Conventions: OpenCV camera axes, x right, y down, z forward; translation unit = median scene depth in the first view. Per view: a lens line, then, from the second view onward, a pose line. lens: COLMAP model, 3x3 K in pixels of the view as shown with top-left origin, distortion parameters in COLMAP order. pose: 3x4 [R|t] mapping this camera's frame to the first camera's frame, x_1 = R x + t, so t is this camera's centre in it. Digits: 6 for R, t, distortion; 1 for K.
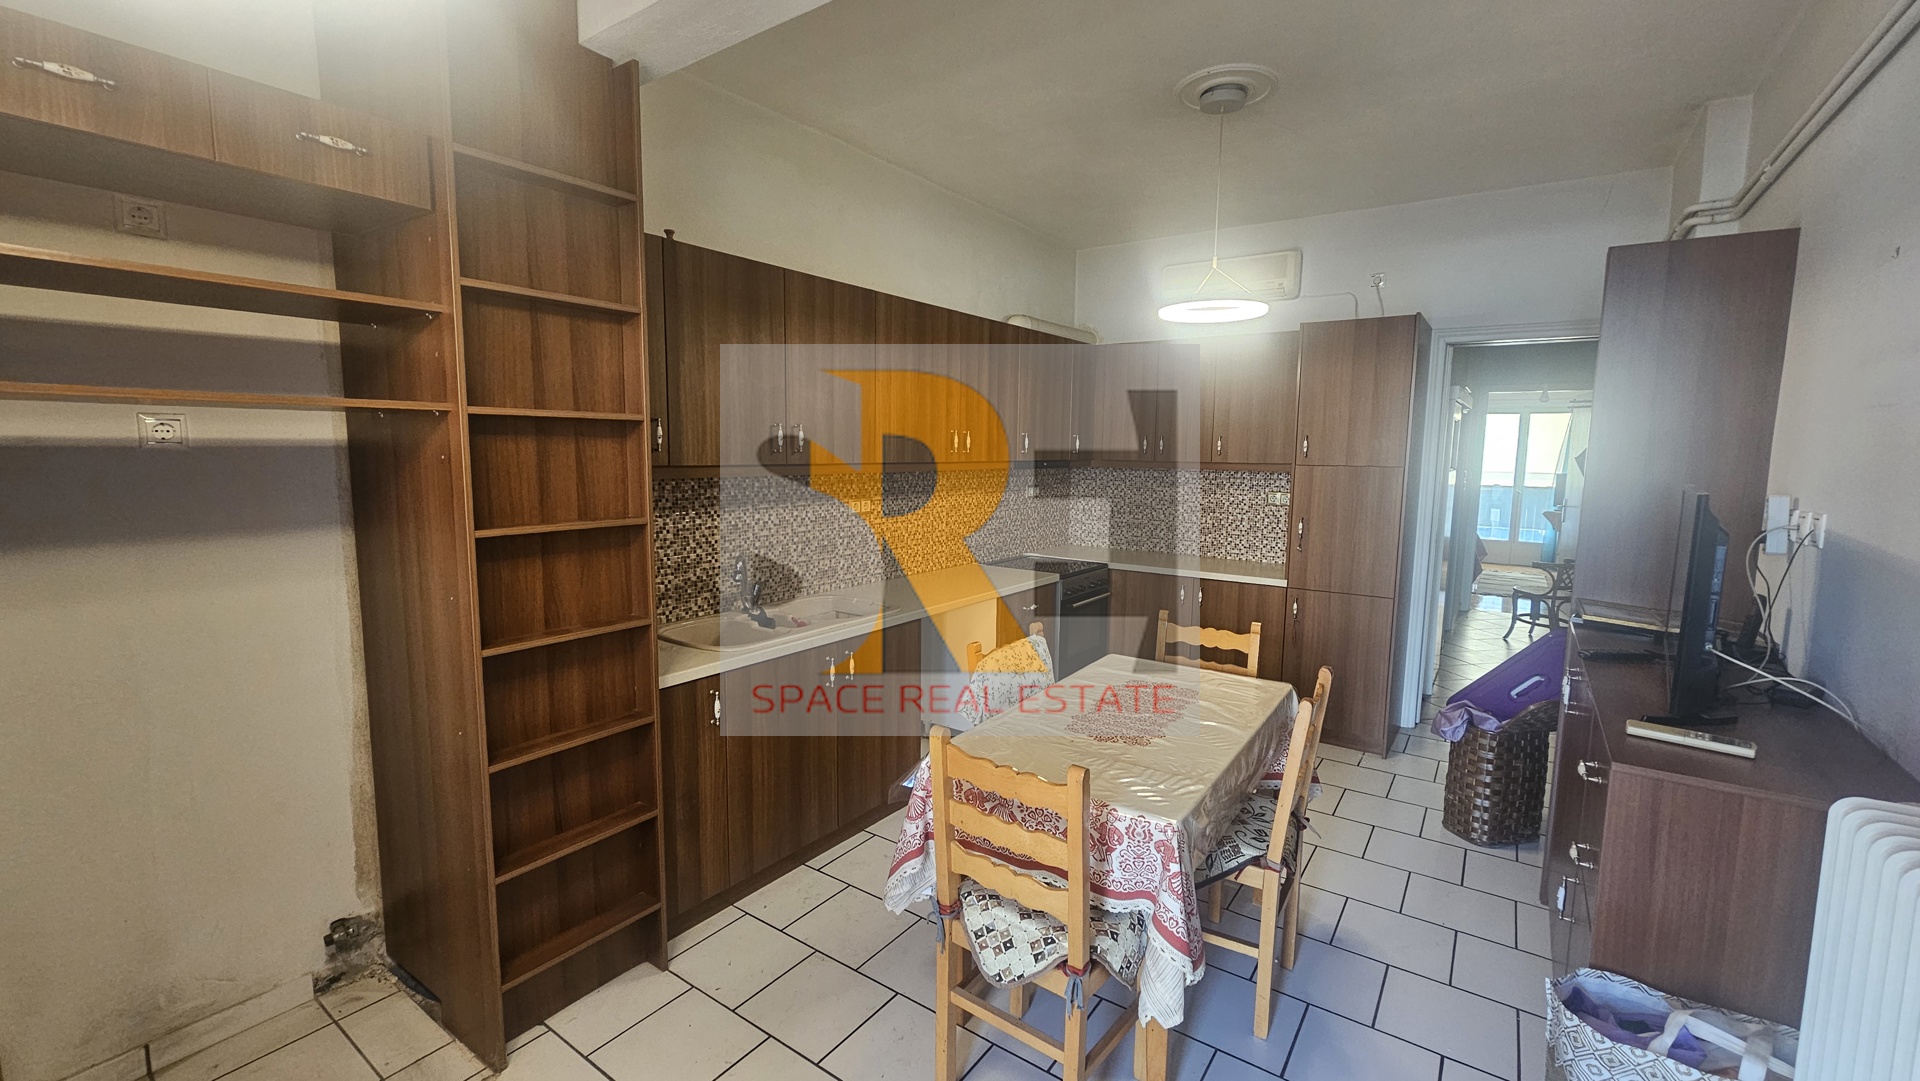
lens RADIAL K [[786.4, 0, 957.6], [0, 786.4, 541.2], [0, 0, 1]] dist [-0.001619, -0.000600]
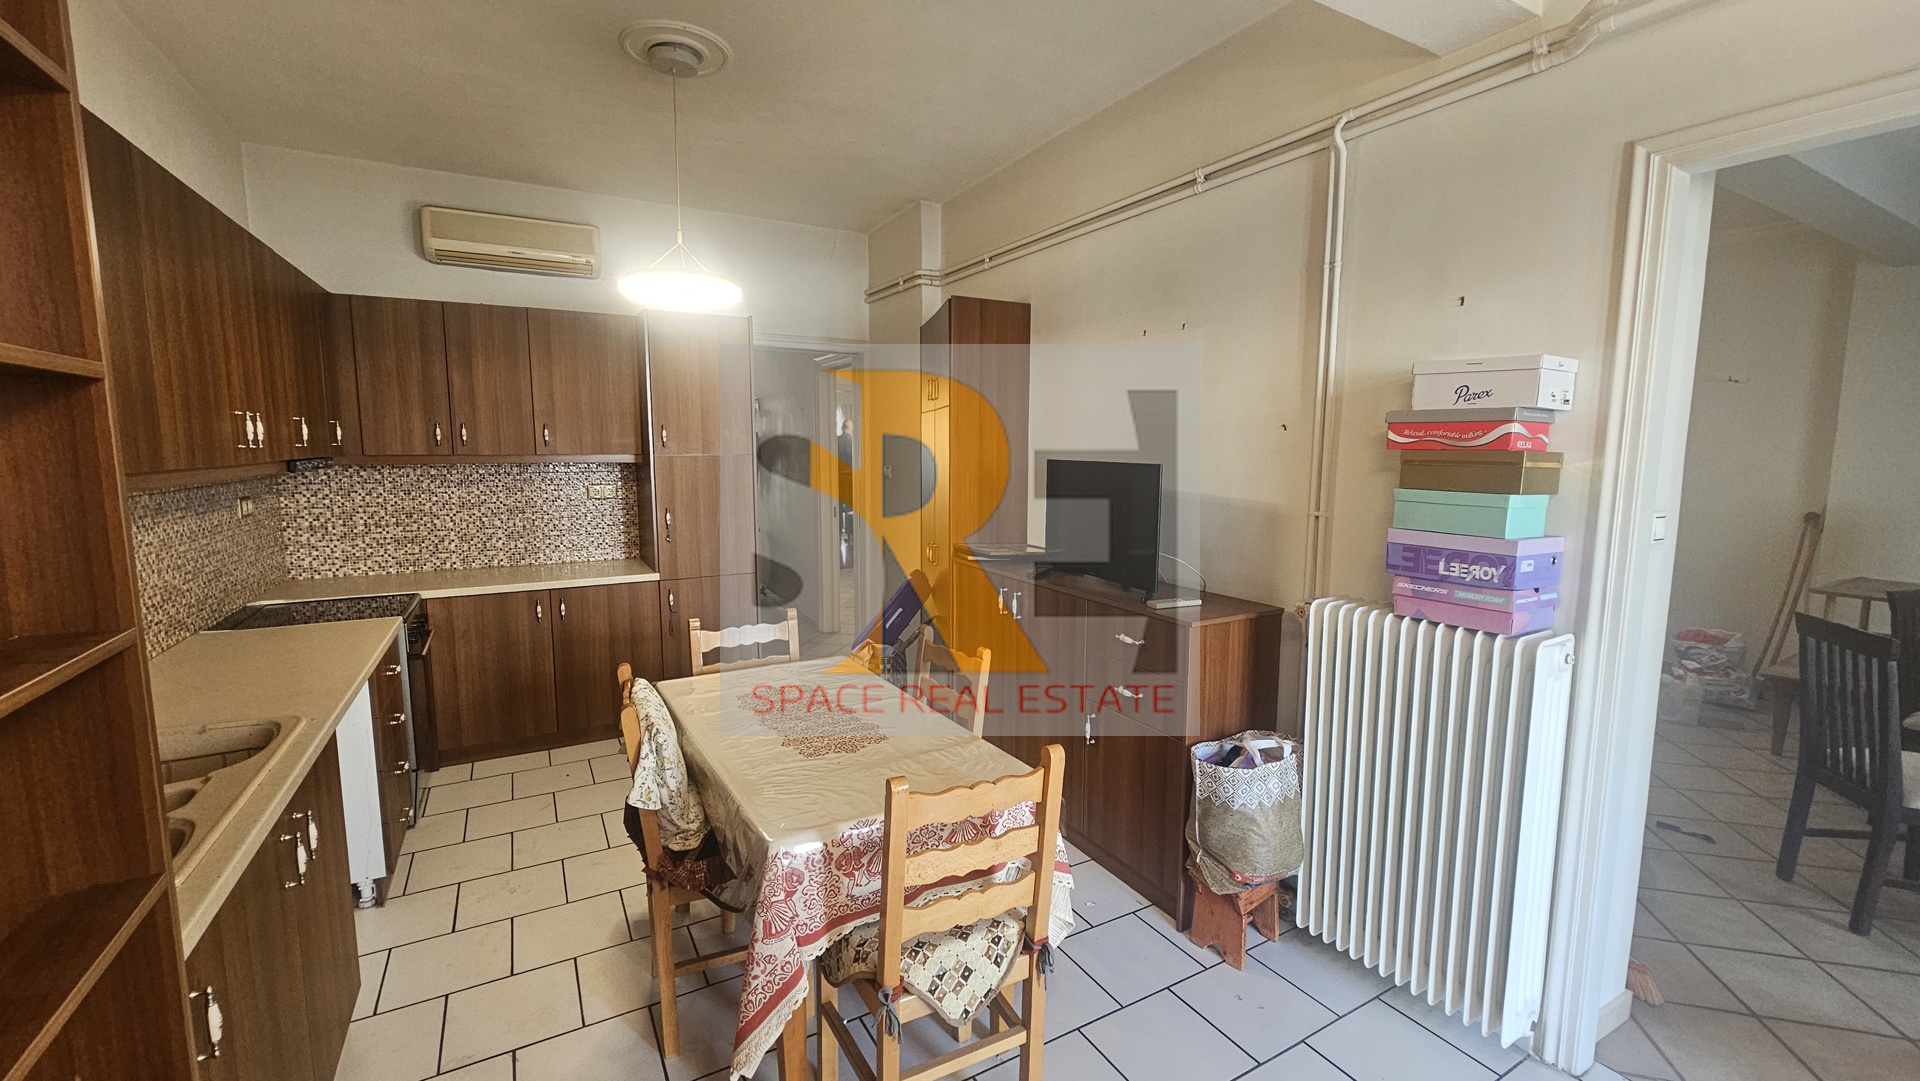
lens RADIAL K [[786.4, 0, 968.7], [0, 786.4, 536.9], [0, 0, 1]] dist [-0.001619, -0.000600]
pose [[0.413607, -0.119305, 0.902605, -0.423981], [0.109476, 0.990701, 0.080783, -0.045093], [-0.903850, 0.065401, 0.422822, 0.336924]]
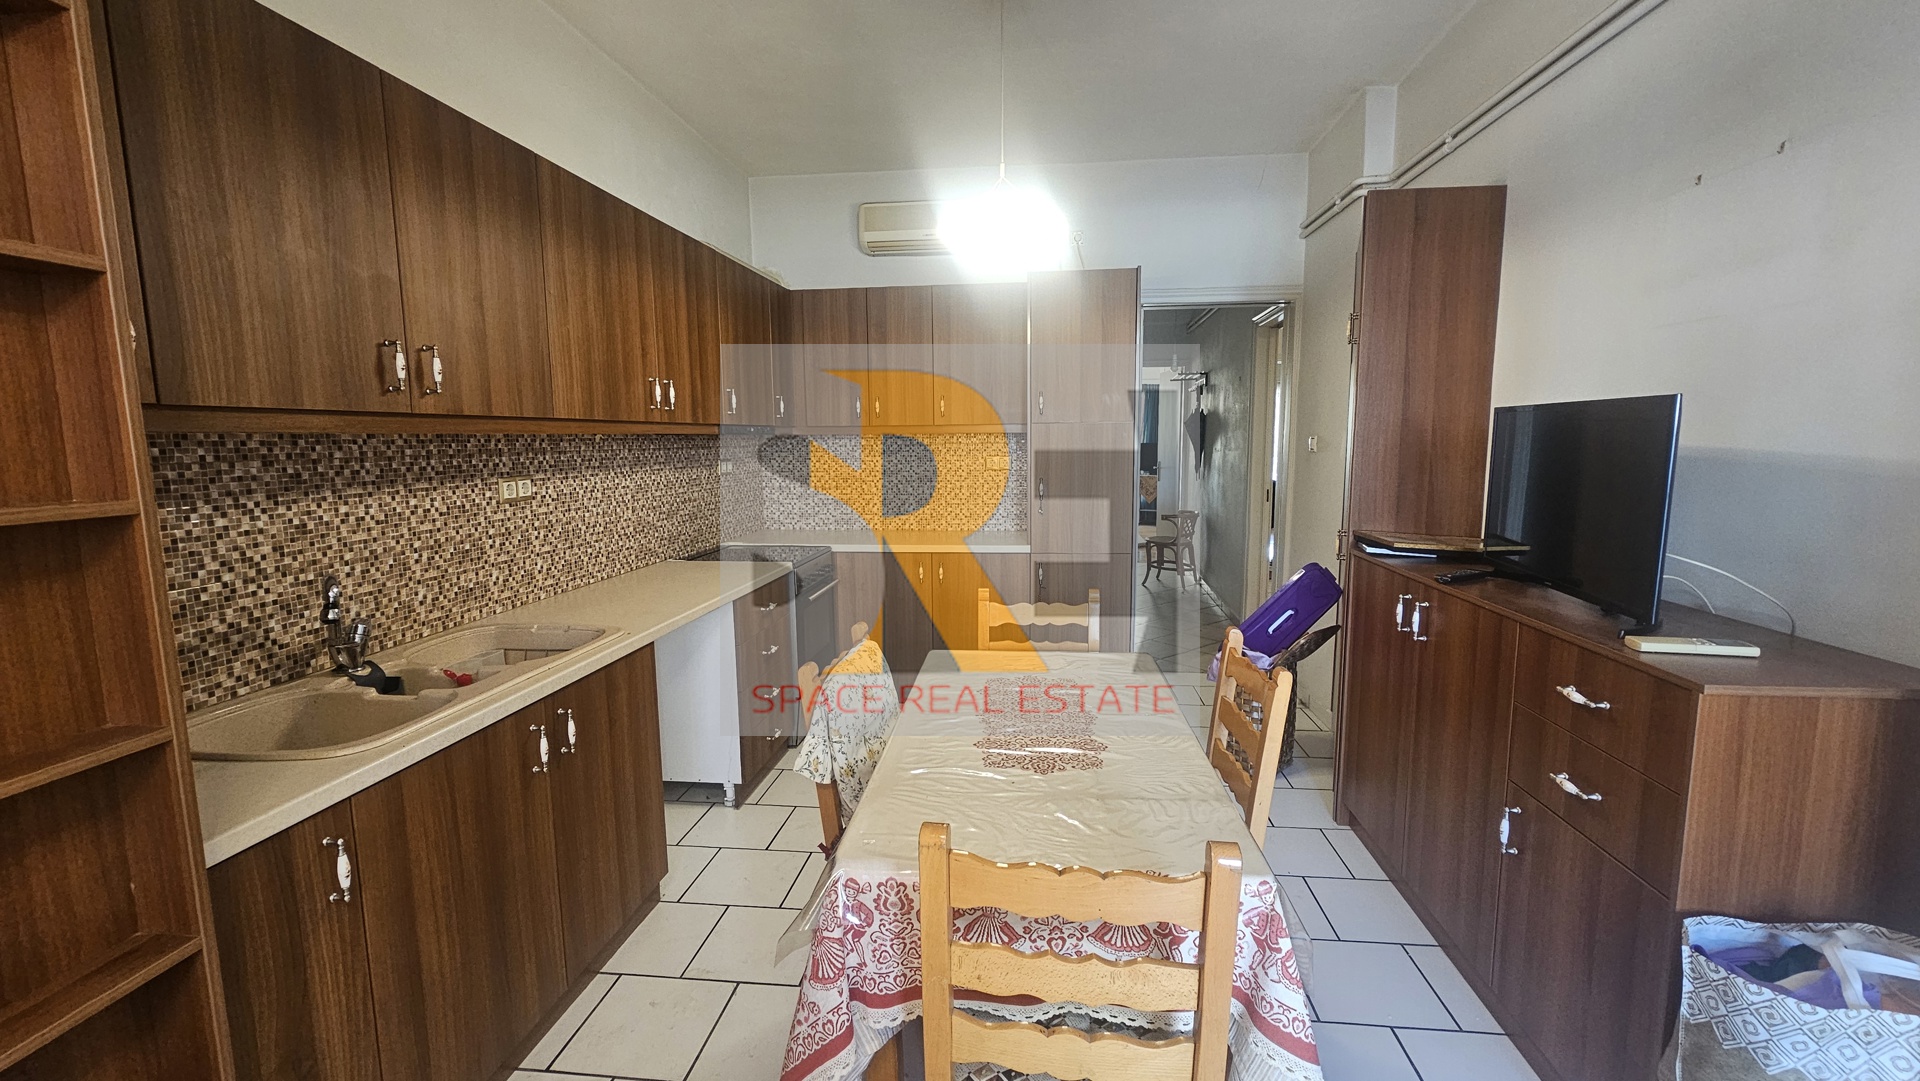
lens RADIAL K [[786.4, 0, 962.5], [0, 786.4, 538.7], [0, 0, 1]] dist [-0.001619, -0.000600]
pose [[0.873002, -0.082926, 0.480615, -0.152858], [0.078707, 0.996477, 0.028967, 0.011032], [-0.481324, 0.012540, 0.876453, 0.297411]]
